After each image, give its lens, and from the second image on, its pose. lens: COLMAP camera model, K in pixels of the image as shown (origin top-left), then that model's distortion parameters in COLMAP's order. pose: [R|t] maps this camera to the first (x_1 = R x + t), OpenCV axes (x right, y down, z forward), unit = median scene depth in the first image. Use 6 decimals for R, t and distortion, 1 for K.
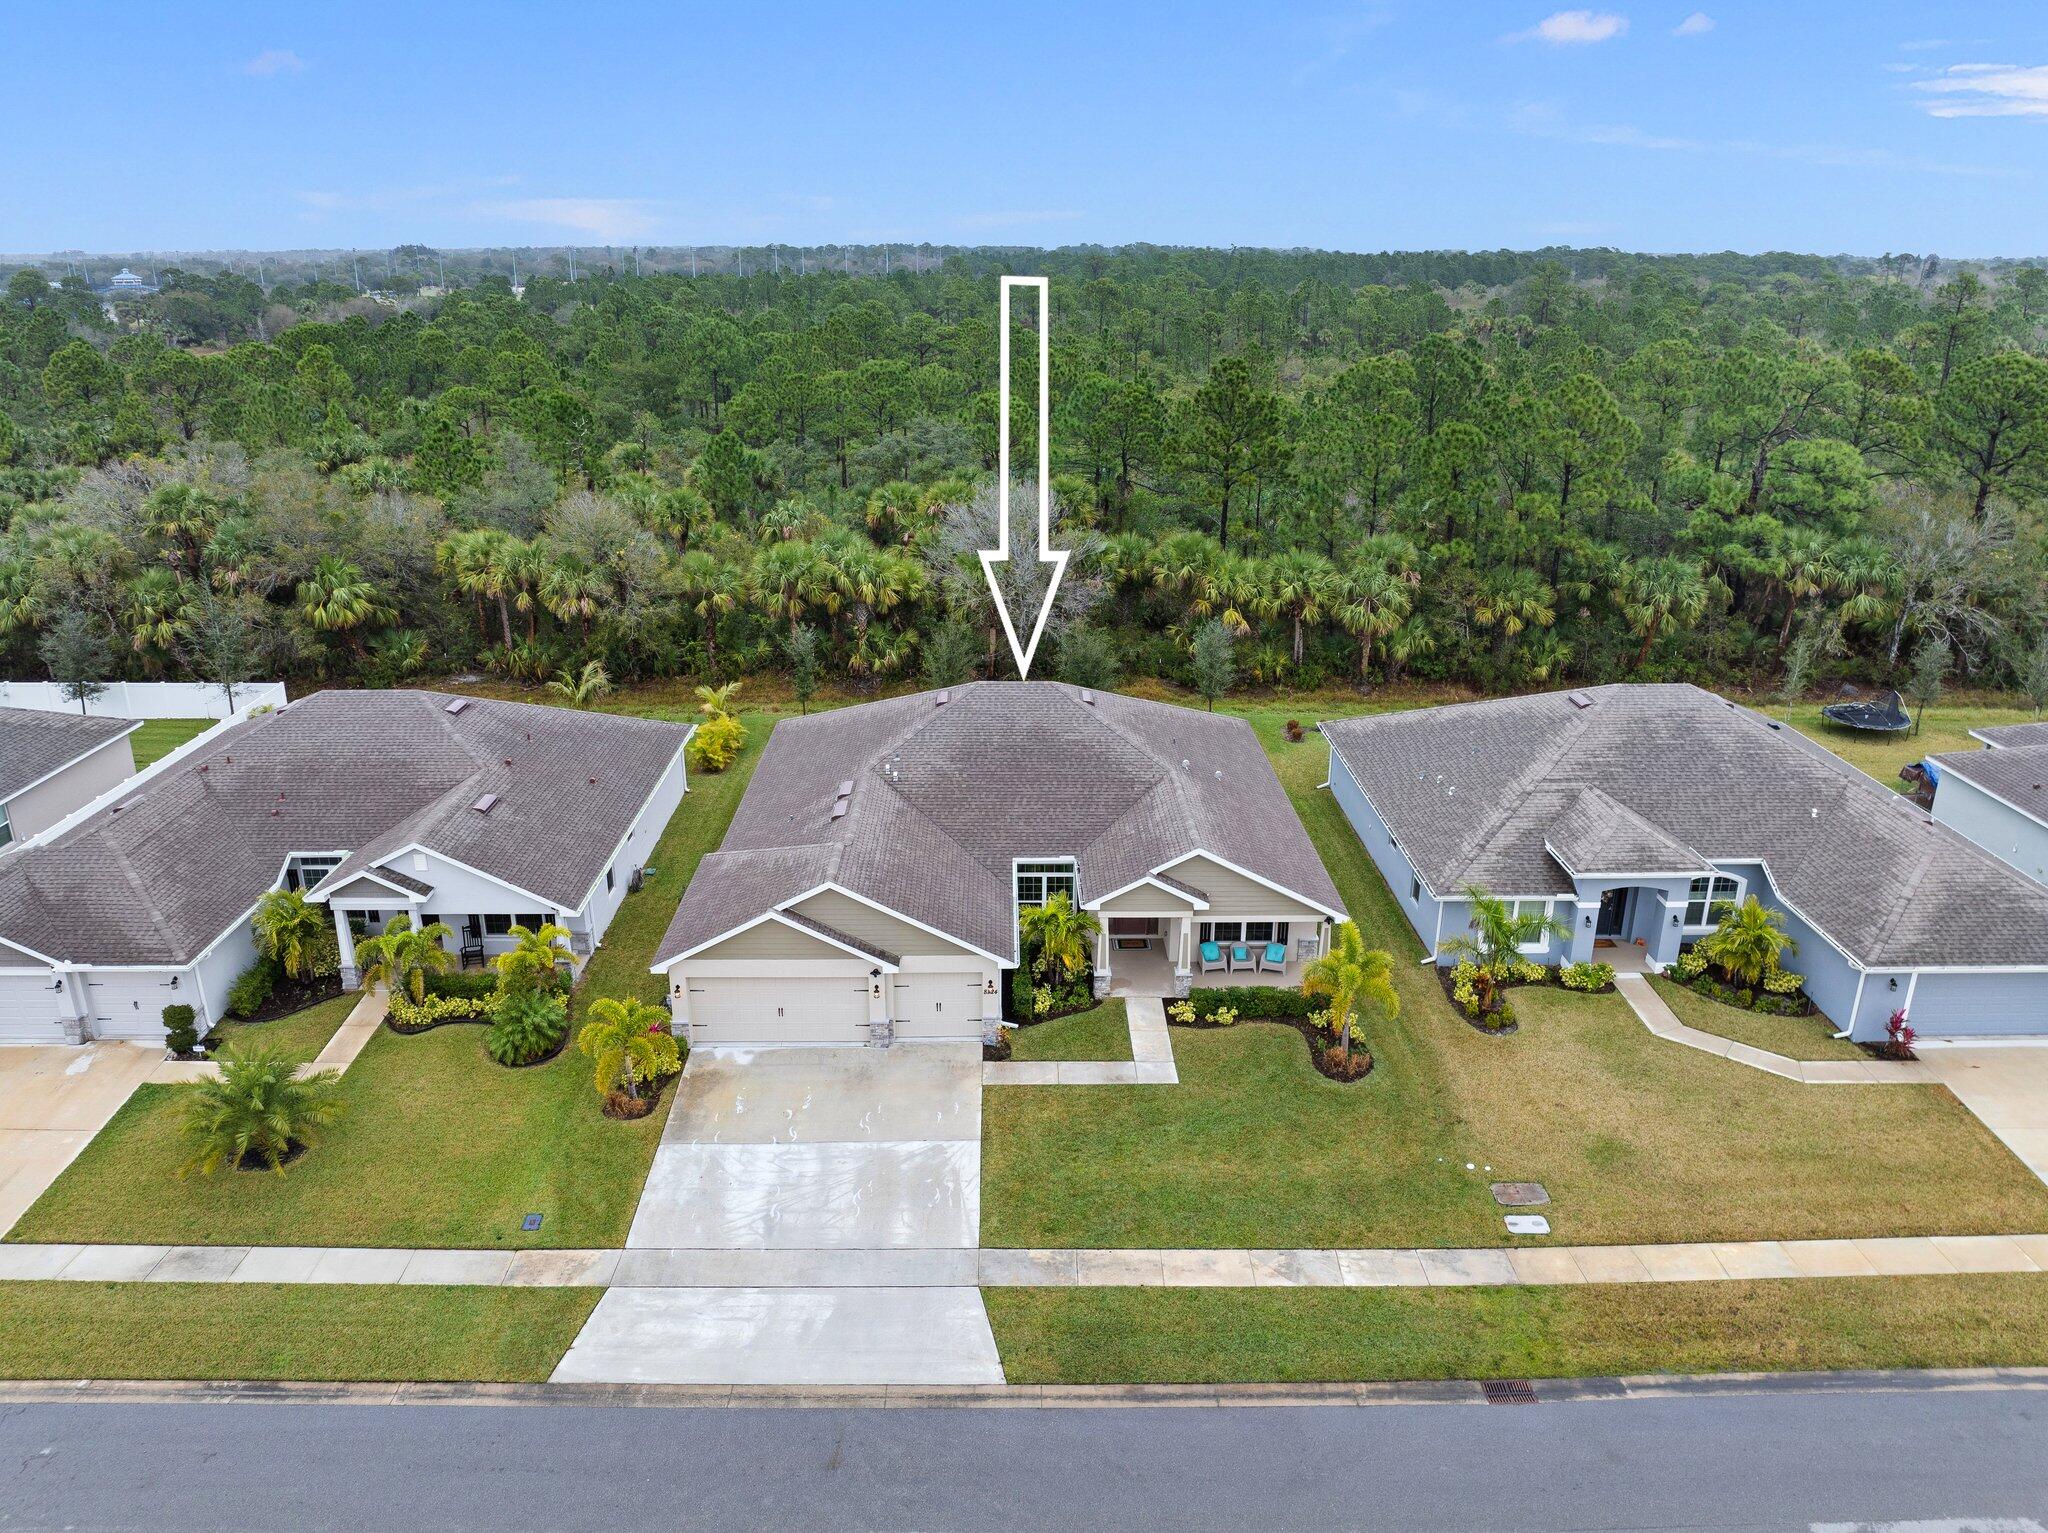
lens RADIAL K [[1442.8, 0, 1024.0], [0, 1442.8, 766.5], [0, 0, 1]] dist [-0.037496, -0.000908]
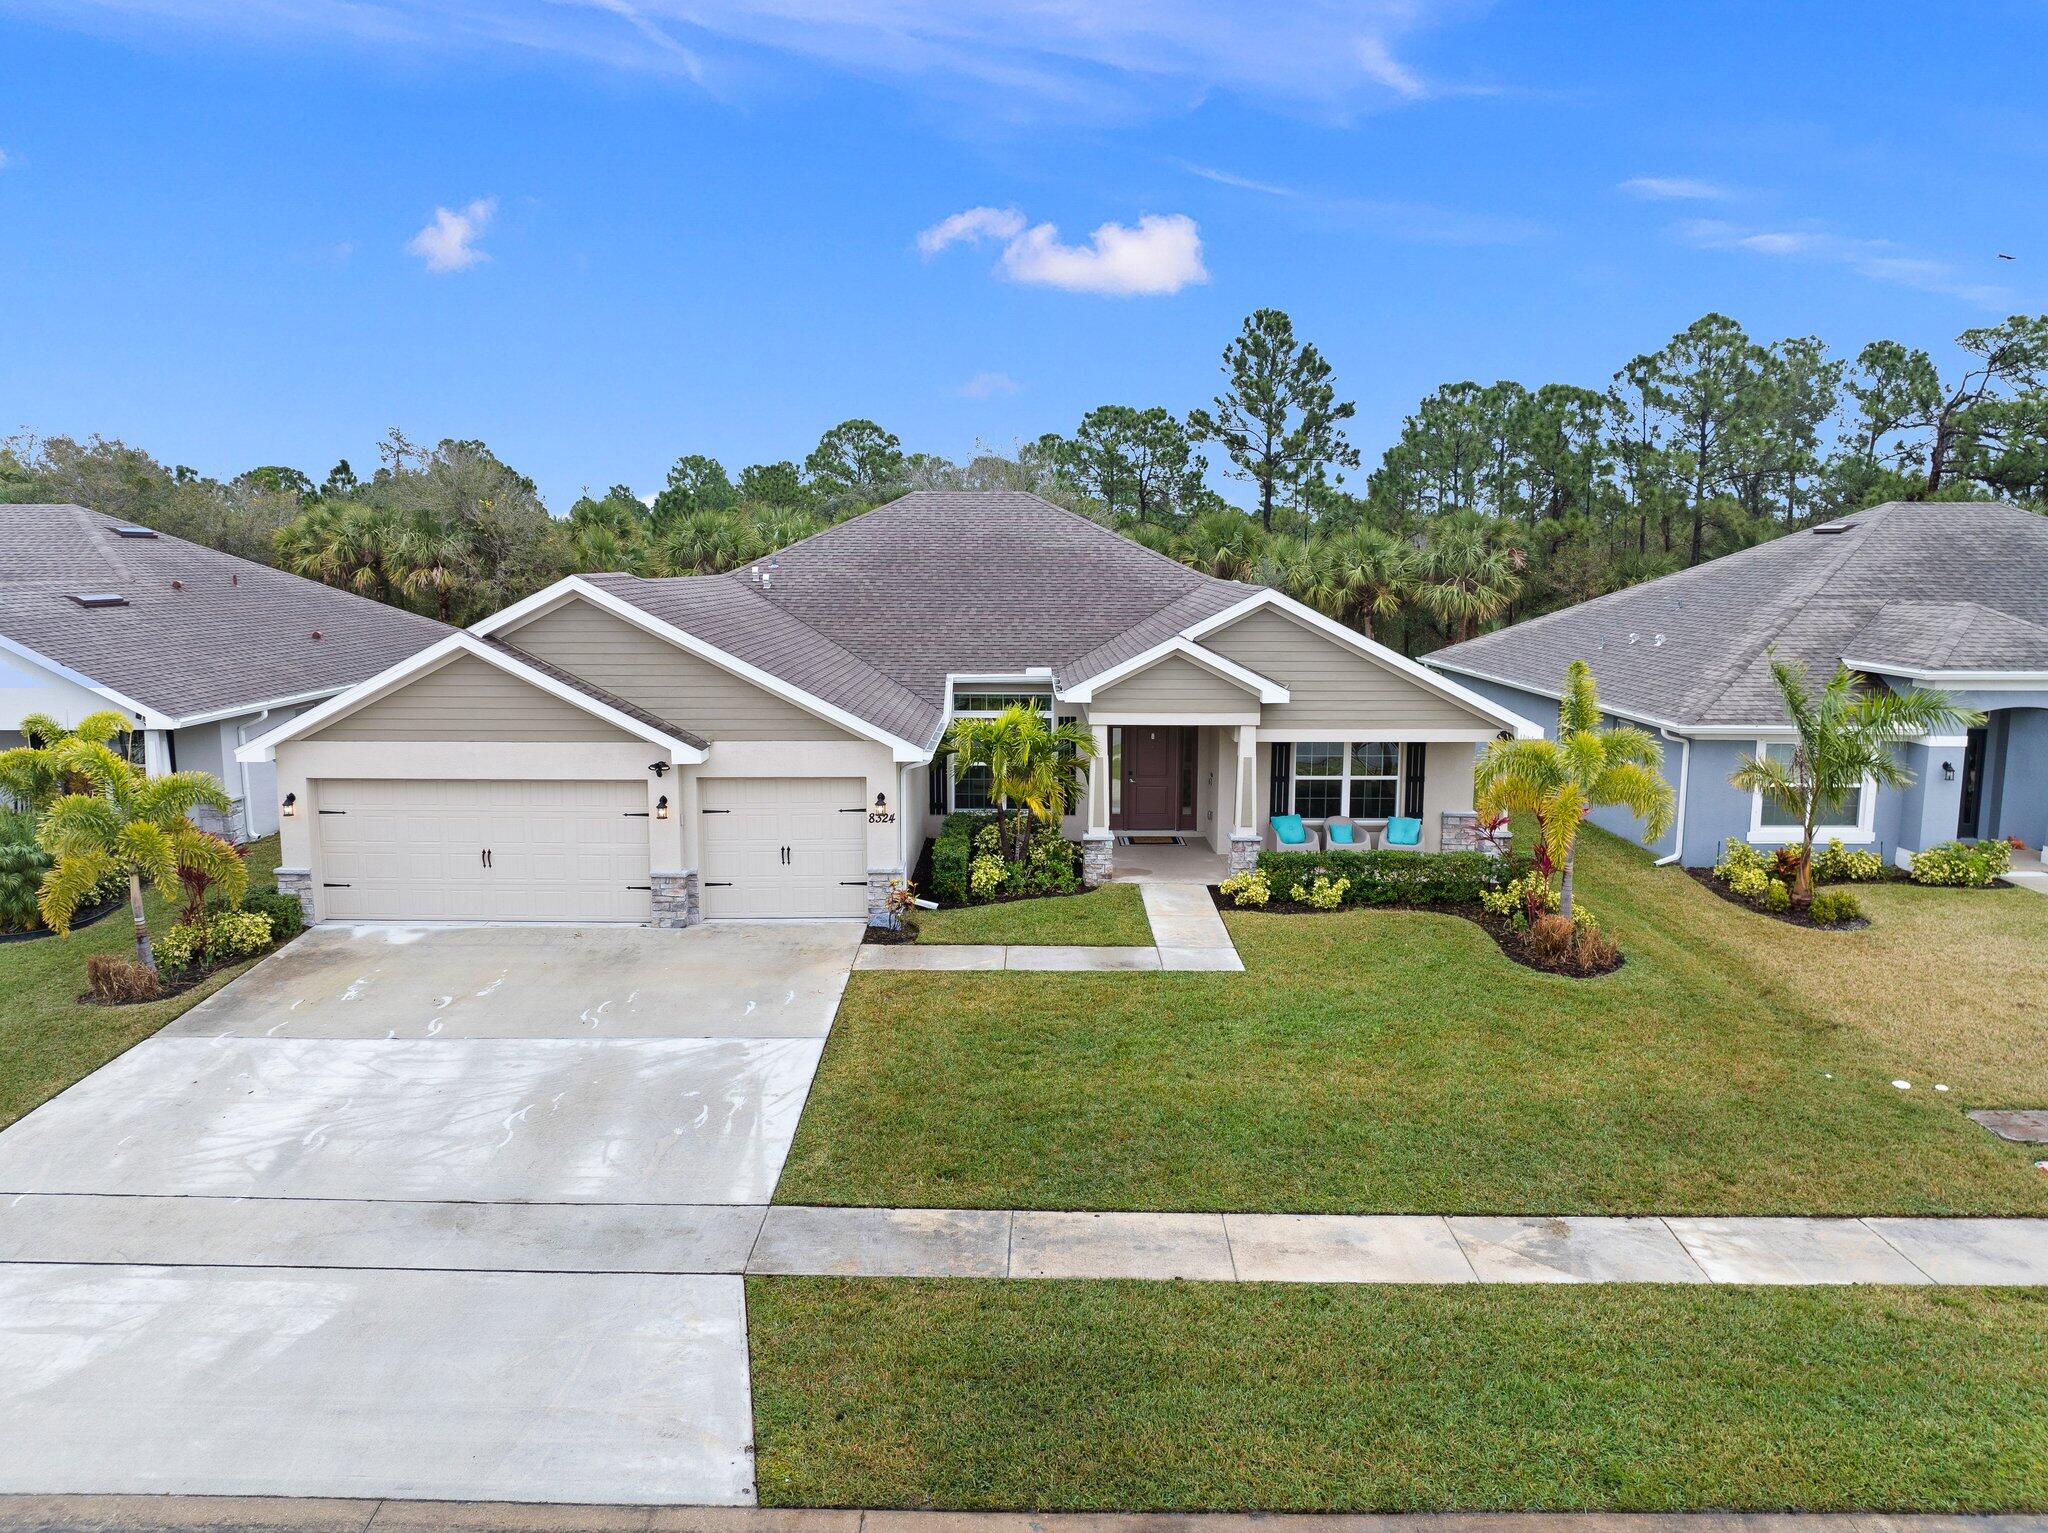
lens RADIAL K [[1442.7, 0, 1024.0], [0, 1442.7, 766.5], [0, 0, 1]] dist [-0.039687, 0.004809]
pose [[0.999809, 0.000633, -0.019551, 0.039163], [-0.004561, 0.979474, -0.201518, 0.243754], [0.019022, 0.201568, 0.979290, 0.480915]]
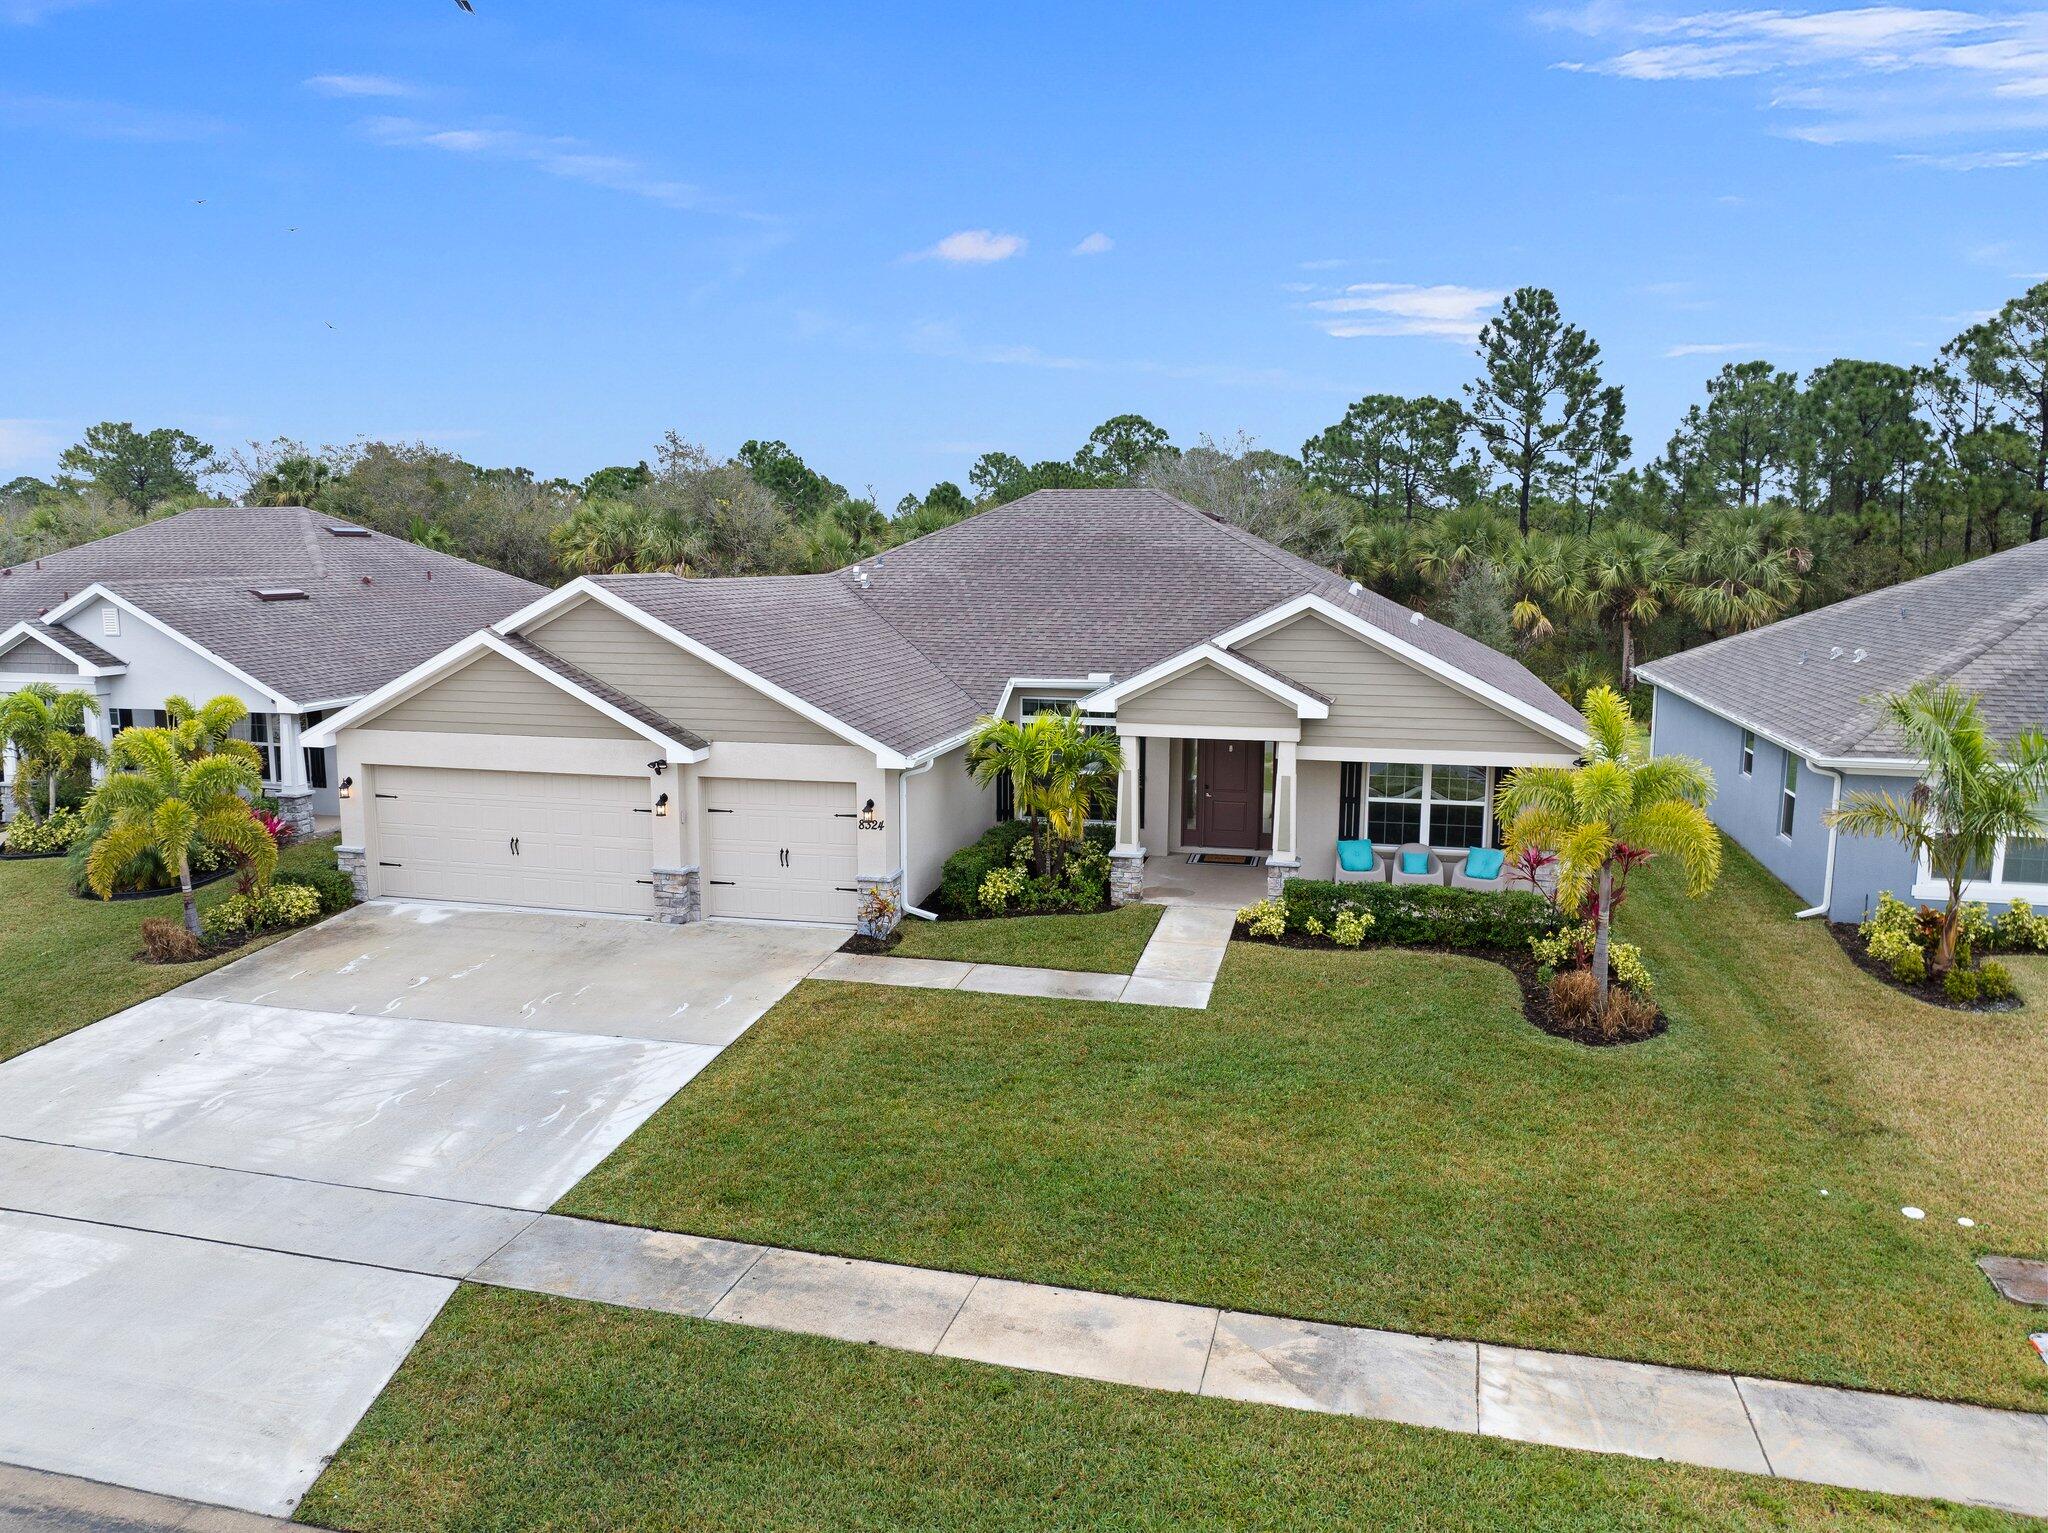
lens RADIAL K [[1446.1, 0, 1024.0], [0, 1446.1, 766.5], [0, 0, 1]] dist [-0.041510, 0.007694]
pose [[0.966548, 0.036337, -0.253900, 0.160745], [-0.086025, 0.978502, -0.187440, 0.228248], [0.241630, 0.203011, 0.948895, 0.516679]]
